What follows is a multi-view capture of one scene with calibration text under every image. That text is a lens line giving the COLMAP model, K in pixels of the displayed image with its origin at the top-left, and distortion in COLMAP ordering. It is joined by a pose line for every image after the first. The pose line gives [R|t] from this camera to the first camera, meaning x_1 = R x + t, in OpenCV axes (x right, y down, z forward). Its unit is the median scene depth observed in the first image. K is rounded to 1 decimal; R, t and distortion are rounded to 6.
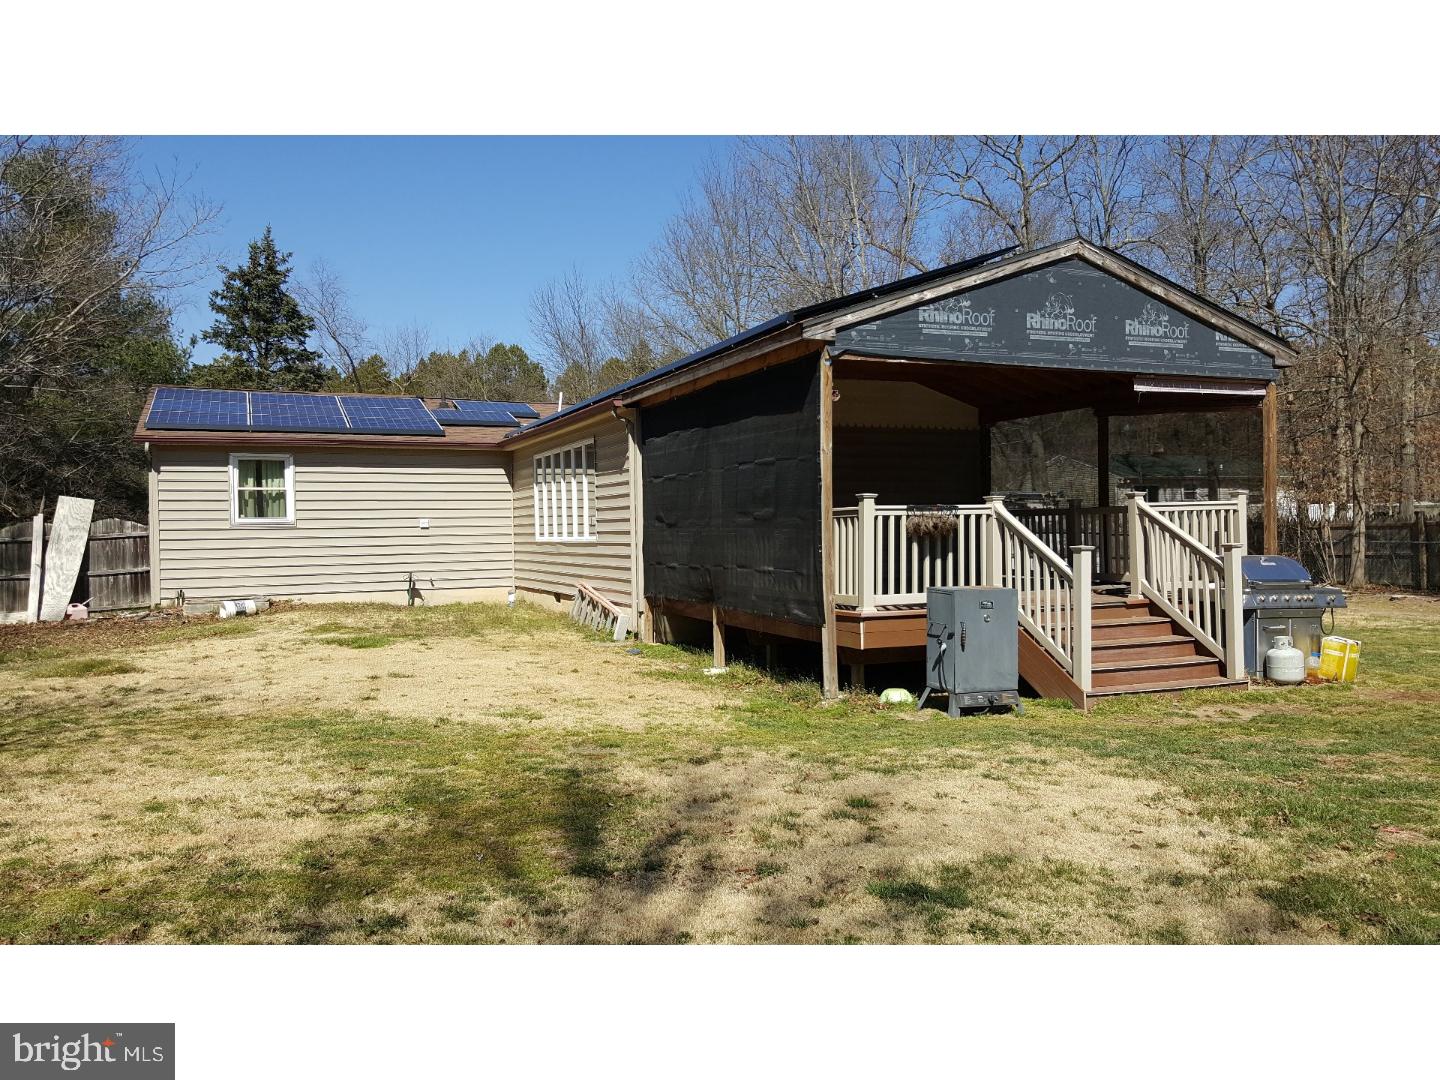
lens RADIAL K [[1073.1, 0, 720.0], [0, 1073.1, 540.0], [0, 0, 1]] dist [0.193900, -0.266084]
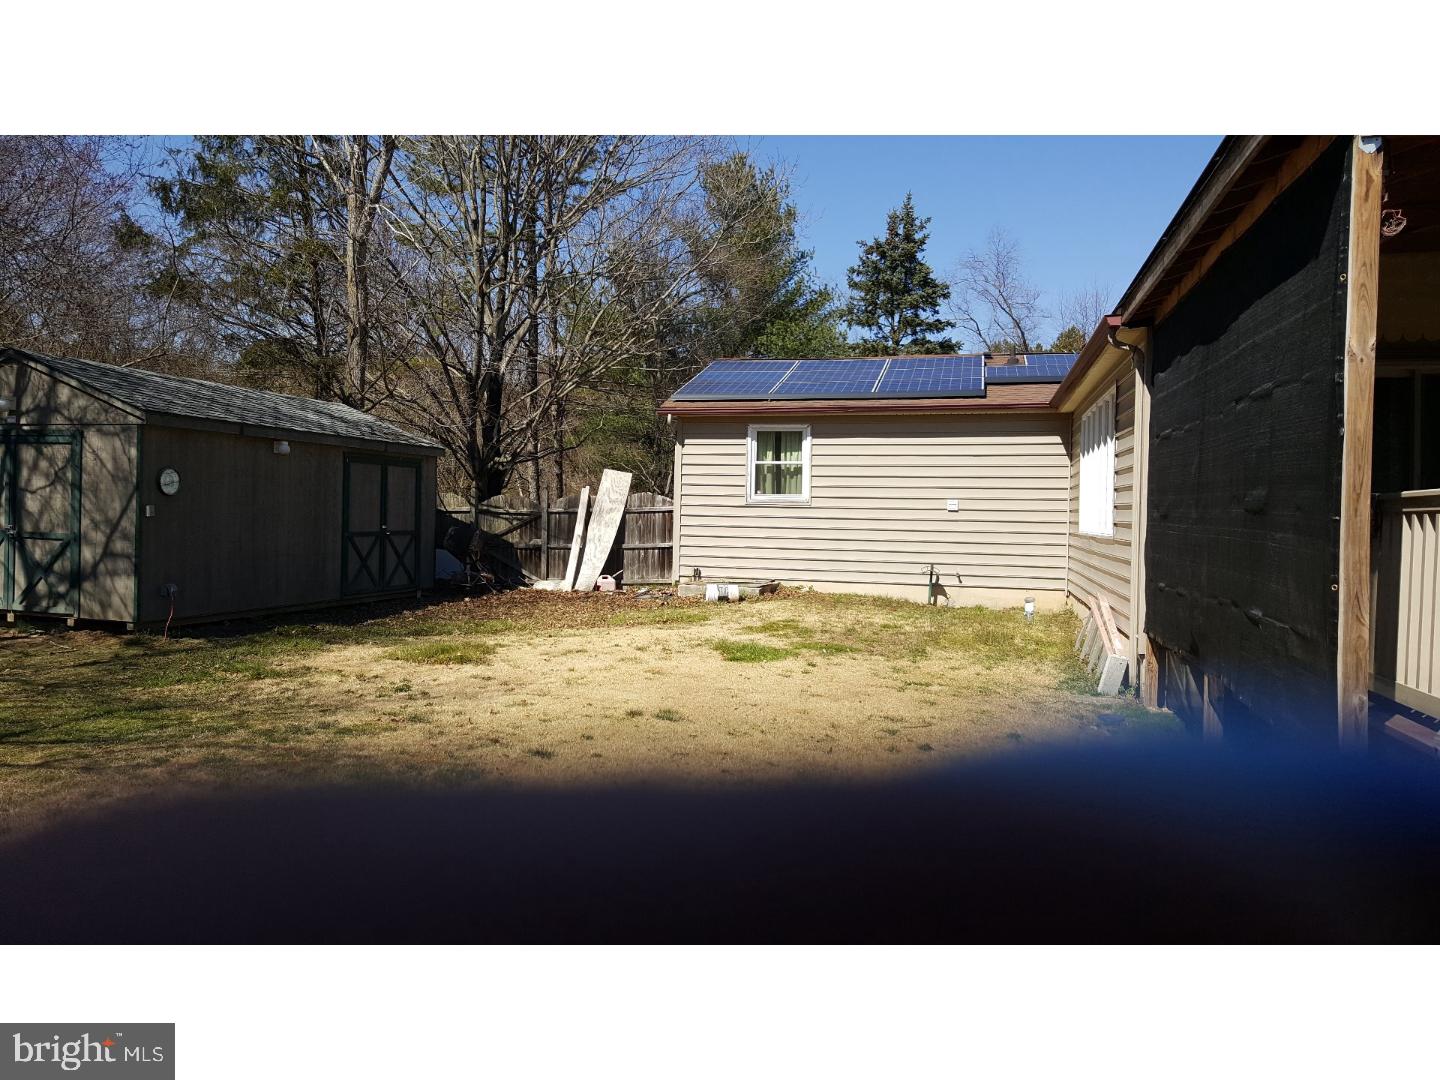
lens RADIAL K [[1073.1, 0, 720.0], [0, 1073.1, 540.0], [0, 0, 1]] dist [0.193900, -0.266084]
pose [[0.799718, 0.046597, -0.598565, 0.080123], [-0.036891, 0.998914, 0.028475, -0.006201], [0.599241, -0.000691, 0.800568, 0.255924]]
